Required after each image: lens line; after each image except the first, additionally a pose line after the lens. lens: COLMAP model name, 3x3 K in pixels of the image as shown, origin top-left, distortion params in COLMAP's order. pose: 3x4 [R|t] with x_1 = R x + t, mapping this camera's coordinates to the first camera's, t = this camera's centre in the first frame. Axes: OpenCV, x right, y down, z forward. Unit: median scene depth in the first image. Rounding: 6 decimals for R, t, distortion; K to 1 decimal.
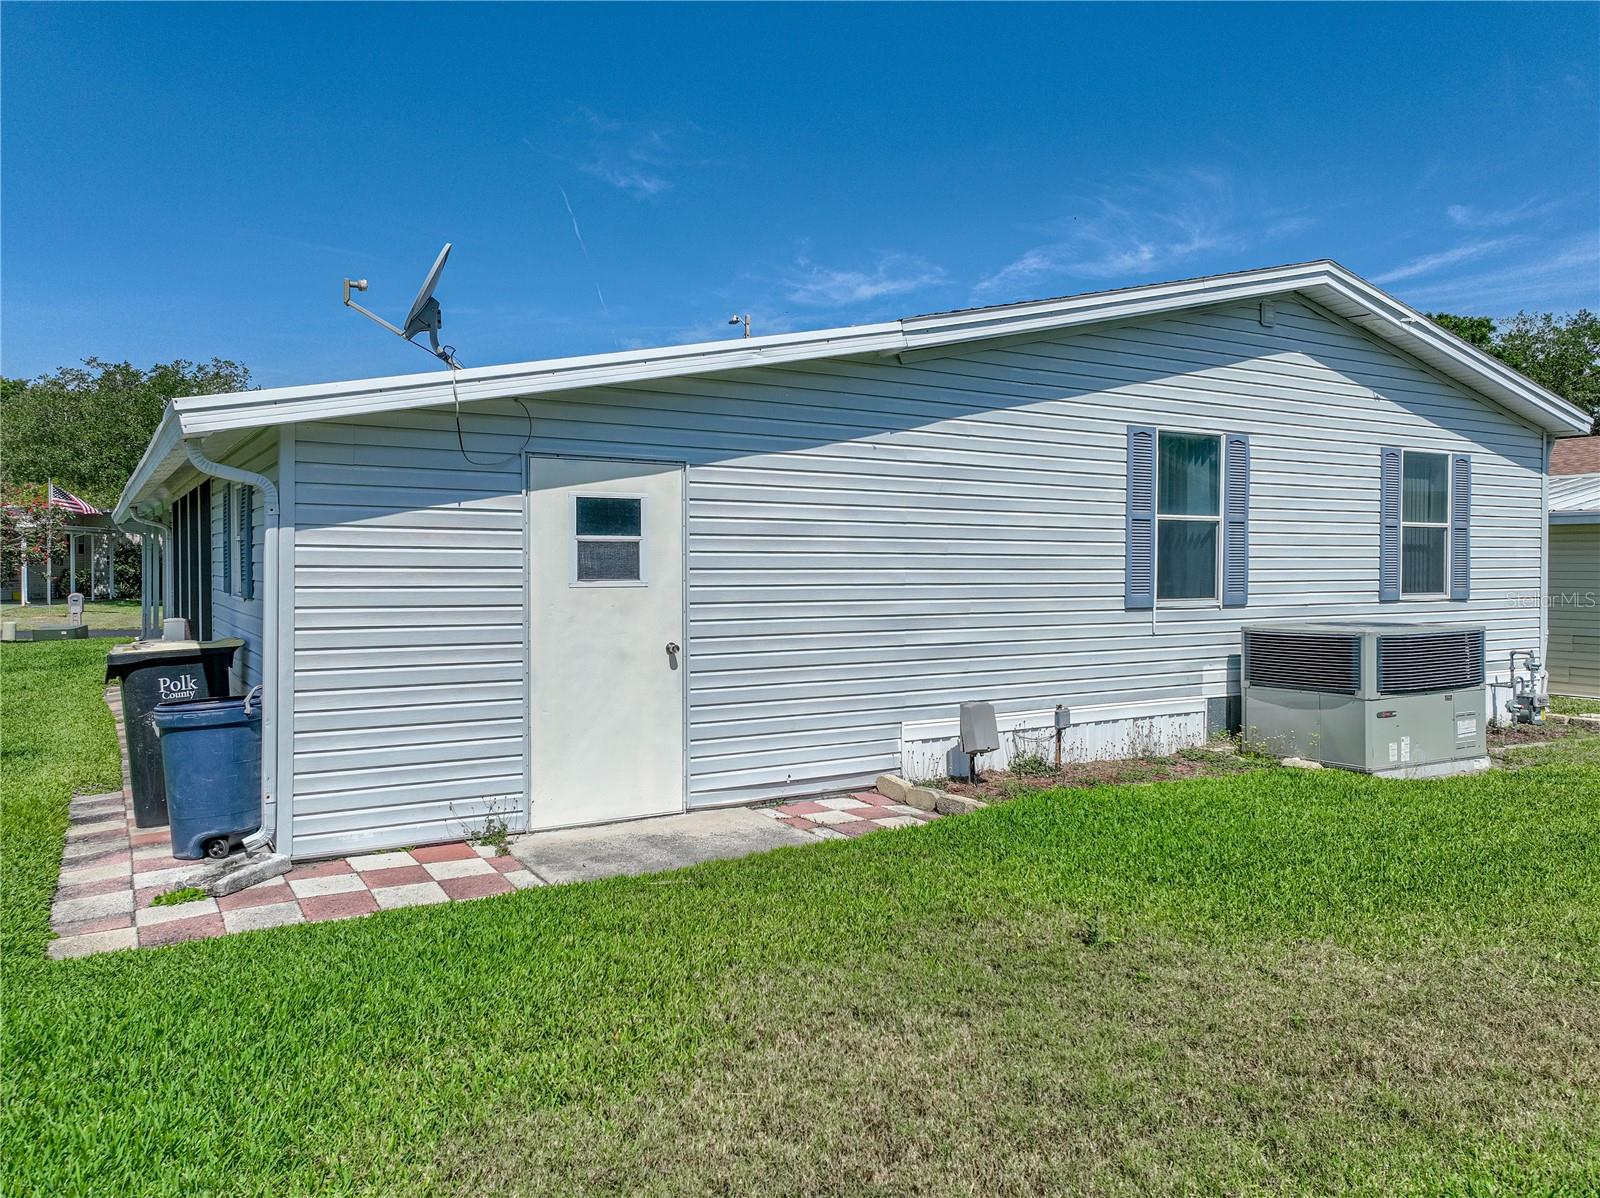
lens RADIAL K [[1153.6, 0, 796.5], [0, 1153.6, 583.0], [0, 0, 1]] dist [0.011795, 0.028769]
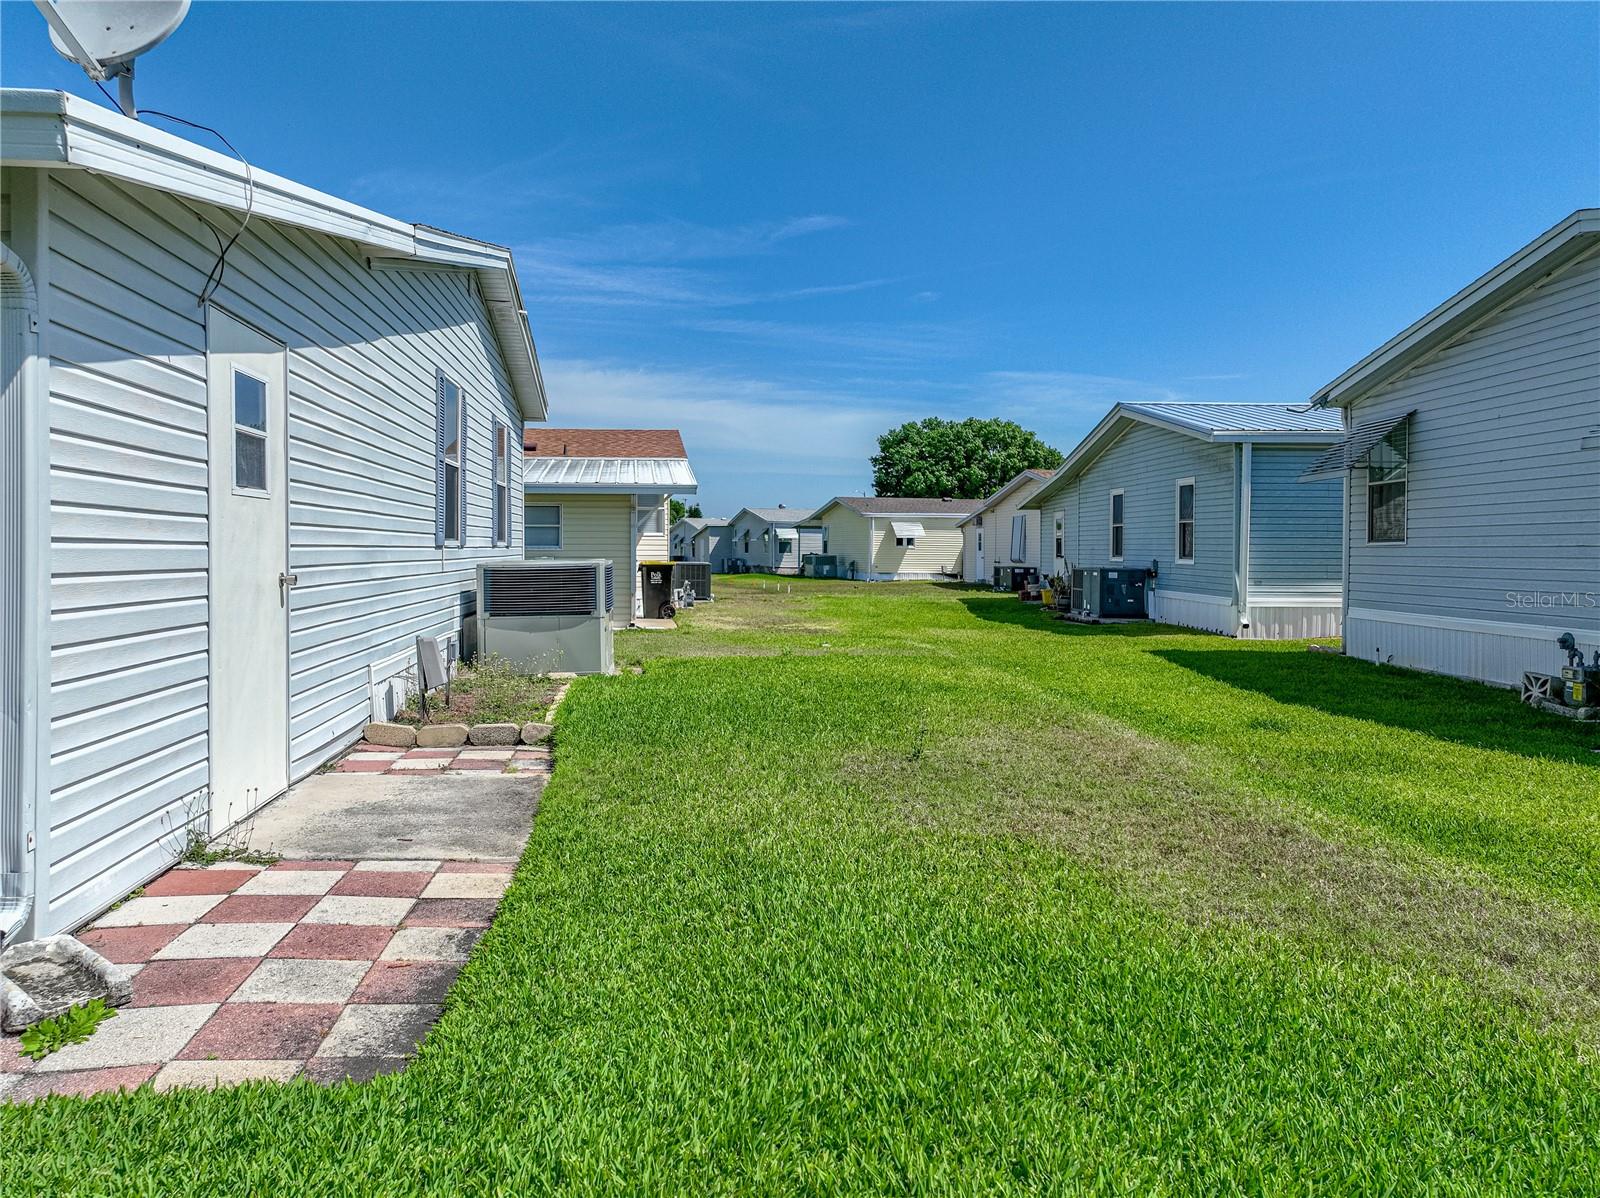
lens RADIAL K [[1159.4, 0, 770.6], [0, 1159.4, 568.9], [0, 0, 1]] dist [-0.001563, 0.038929]
pose [[0.432883, -0.016972, 0.901290, -0.590700], [0.013940, 0.999829, 0.012132, 0.038604], [-0.901342, 0.007313, 0.433045, 0.319050]]
